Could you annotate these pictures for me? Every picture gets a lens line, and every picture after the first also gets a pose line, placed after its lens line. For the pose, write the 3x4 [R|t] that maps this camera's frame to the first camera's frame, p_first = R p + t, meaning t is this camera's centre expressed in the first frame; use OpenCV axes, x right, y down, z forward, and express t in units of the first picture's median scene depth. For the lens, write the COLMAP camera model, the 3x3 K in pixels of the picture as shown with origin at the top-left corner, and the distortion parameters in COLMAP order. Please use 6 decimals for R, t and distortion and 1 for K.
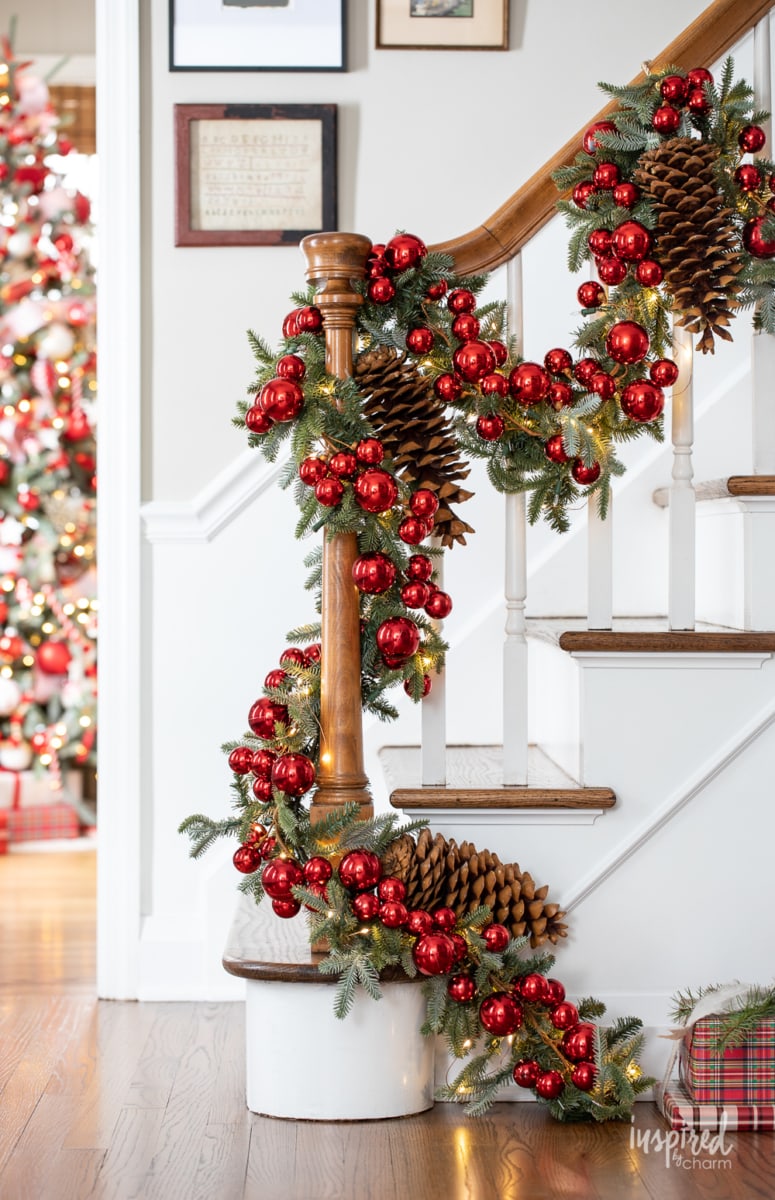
lens RADIAL K [[3464.1, 0, 387.5], [0, 3464.1, 600.0], [0, 0, 1]] dist [-0.099763, 1.050116]
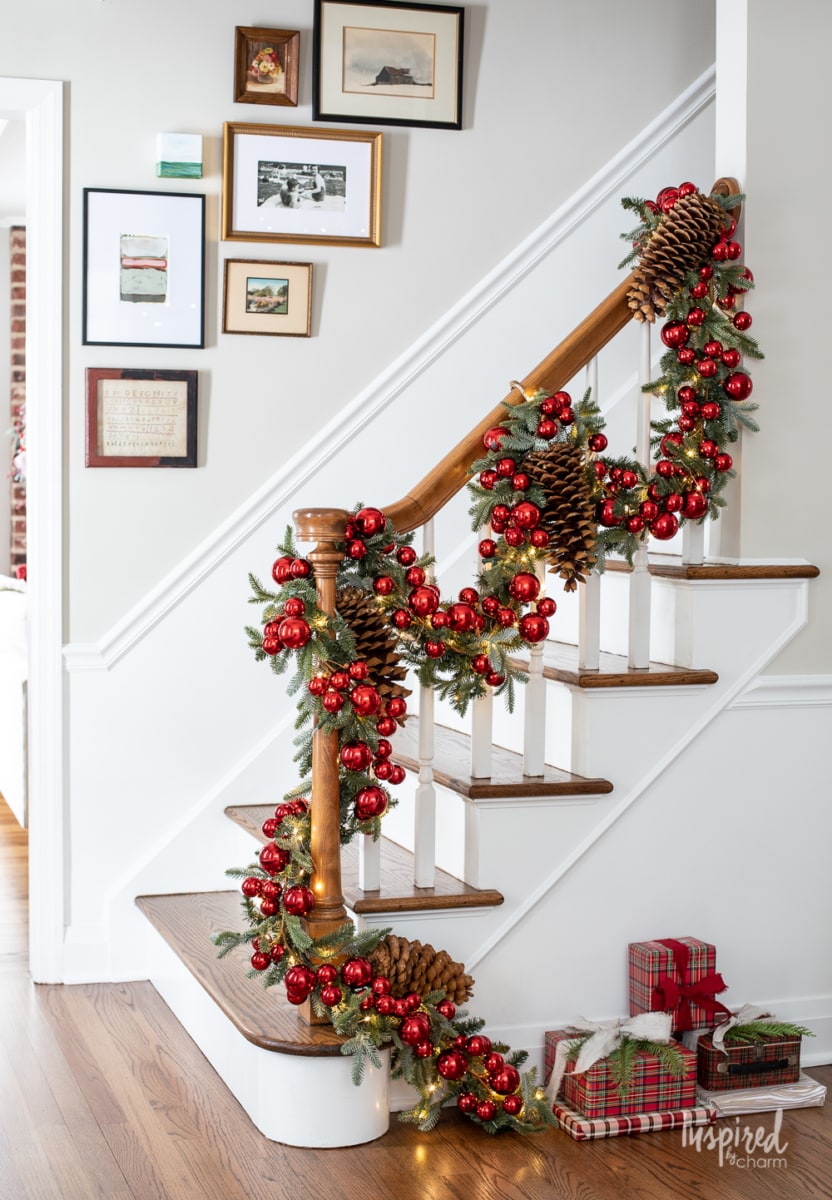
lens RADIAL K [[1833.7, 0, 418.0], [0, 1833.7, 623.2], [0, 0, 1]] dist [-0.151535, 0.152758]
pose [[0.954591, -0.009775, 0.297758, -0.195583], [-0.006534, 0.998534, 0.053730, -0.098953], [-0.297847, -0.053236, 0.953128, 0.291317]]
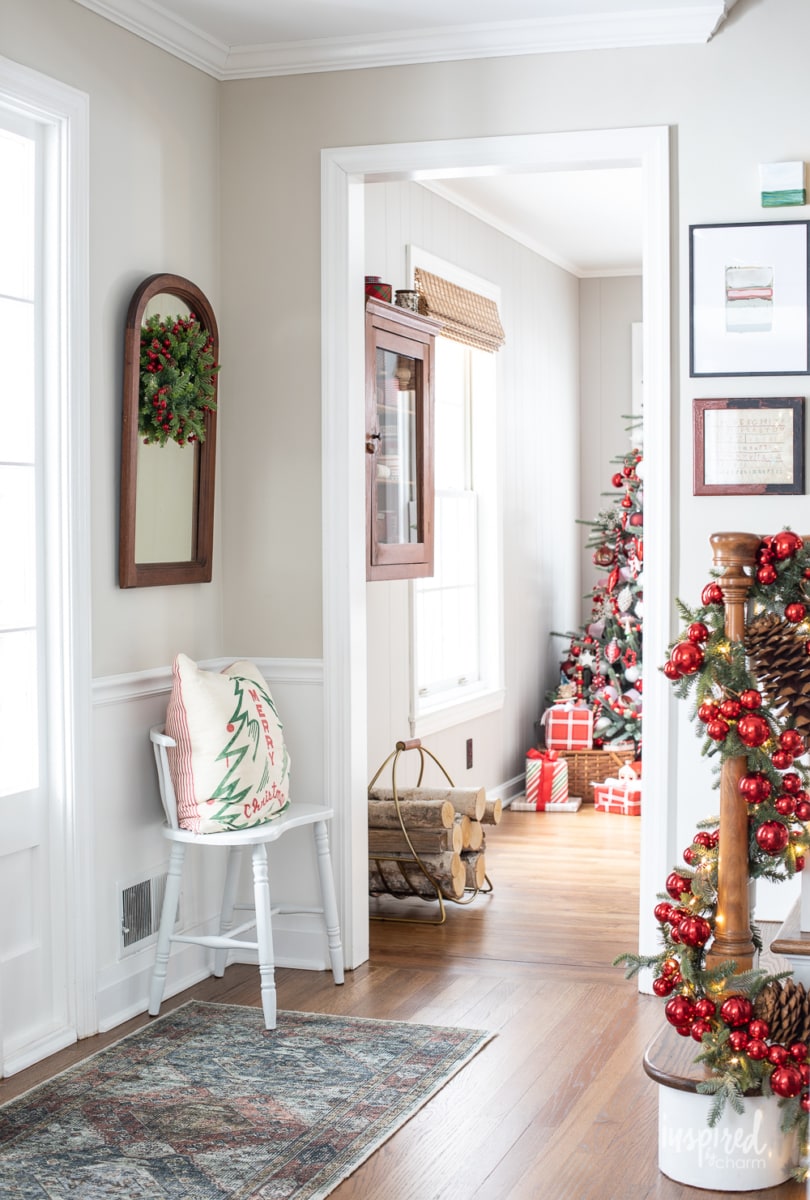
lens RADIAL K [[1765.2, 0, 405.0], [0, 1765.2, 600.0], [0, 0, 1]] dist [-0.125470, 0.052429]
pose [[0.942323, 0.012993, -0.334452, 0.093200], [-0.004254, 0.999630, 0.026850, -0.096710], [0.334678, -0.023879, 0.942030, 0.311656]]
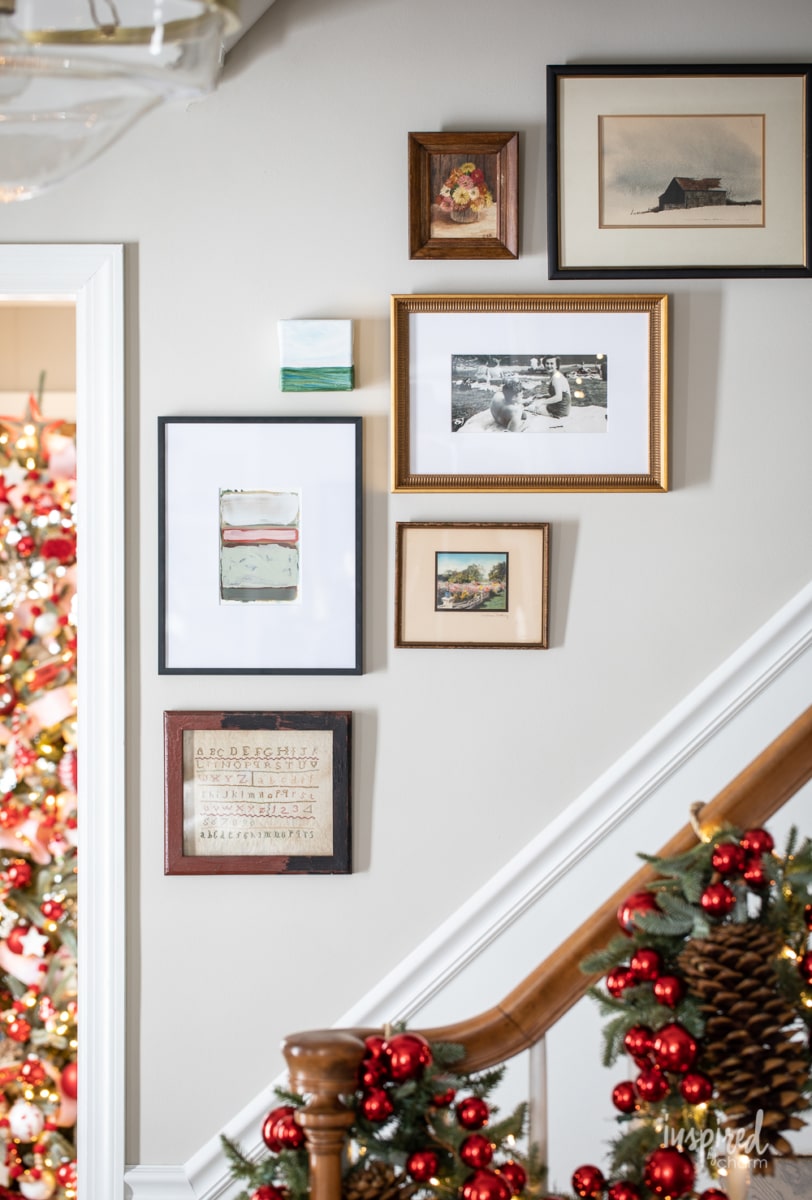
lens RADIAL K [[3457.0, 0, 406.0], [0, 3457.0, 600.0], [0, 0, 1]] dist [-0.014765, 0.140434]
pose [[0.999714, 0.001983, -0.023812, 0.025016], [-0.002373, 0.999863, -0.016385, -0.197097], [0.023776, 0.016437, 0.999582, 0.160440]]
